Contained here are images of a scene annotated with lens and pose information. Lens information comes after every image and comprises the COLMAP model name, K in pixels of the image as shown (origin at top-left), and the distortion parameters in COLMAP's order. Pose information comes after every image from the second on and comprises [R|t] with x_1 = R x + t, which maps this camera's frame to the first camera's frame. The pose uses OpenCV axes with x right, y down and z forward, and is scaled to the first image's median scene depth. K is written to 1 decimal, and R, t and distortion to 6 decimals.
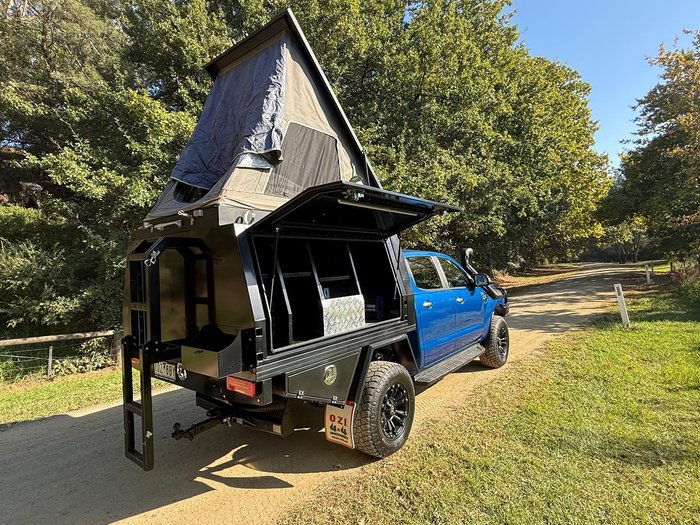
lens RADIAL K [[384.1, 0, 351.1], [0, 384.1, 262.3], [0, 0, 1]] dist [-0.001818, 0.001108]
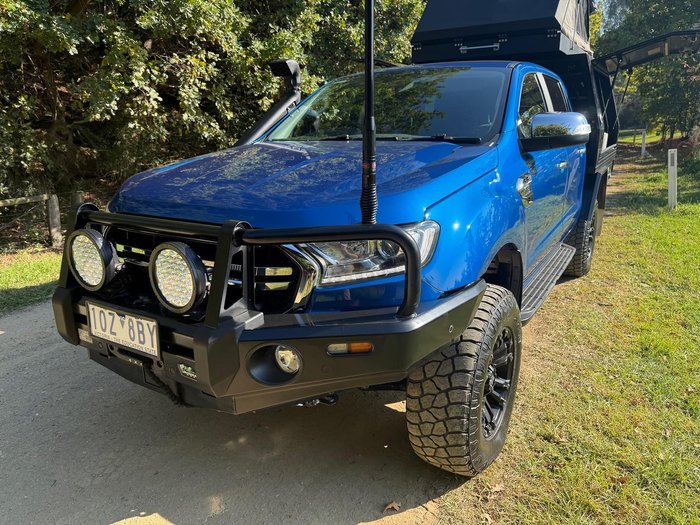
lens RADIAL K [[508.6, 0, 346.8], [0, 508.6, 261.7], [0, 0, 1]] dist [0.047382, -0.069865]
pose [[0.979185, -0.022831, 0.201684, -0.059796], [-0.030091, 0.966343, 0.255489, 0.026170], [-0.200729, -0.256240, 0.945542, 0.145478]]
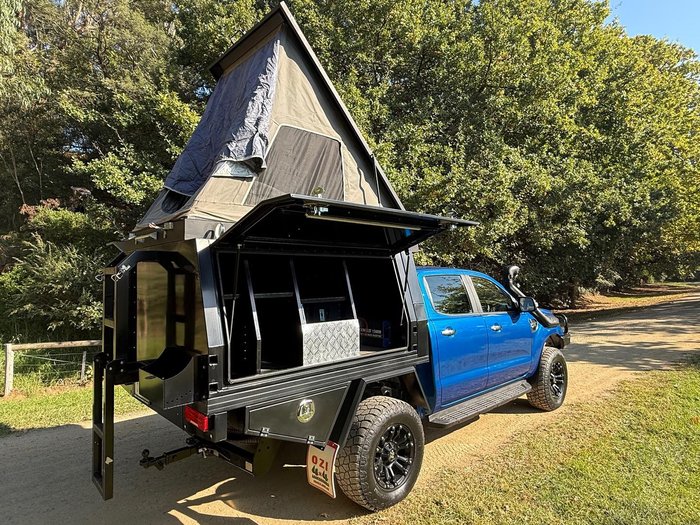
lens RADIAL K [[422.2, 0, 348.2], [0, 422.2, 262.1], [0, 0, 1]] dist [-0.000044, 0.000216]
pose [[0.987419, 0.025085, -0.156124, 0.044748], [-0.028739, 0.999362, -0.021191, -0.007093], [0.155493, 0.025412, 0.987510, 0.013260]]
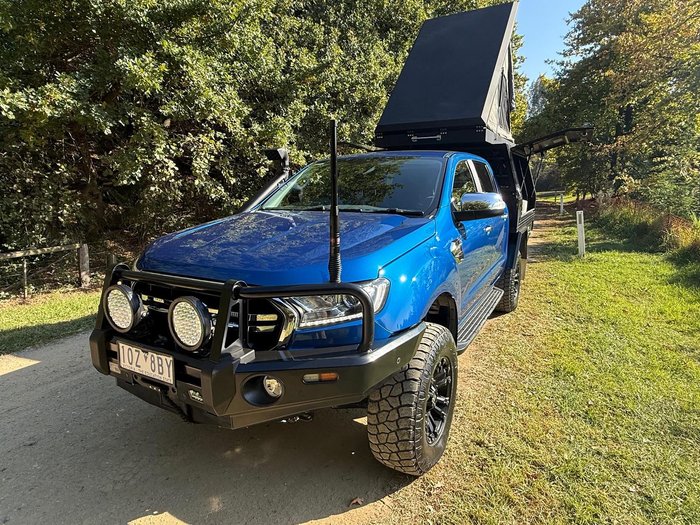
lens RADIAL K [[422.2, 0, 348.2], [0, 422.2, 262.1], [0, 0, 1]] dist [-0.000044, 0.000216]
pose [[0.968950, -0.006080, 0.247181, -0.059277], [-0.038412, 0.983859, 0.174774, 0.017259], [-0.244254, -0.178842, 0.953077, 0.131367]]
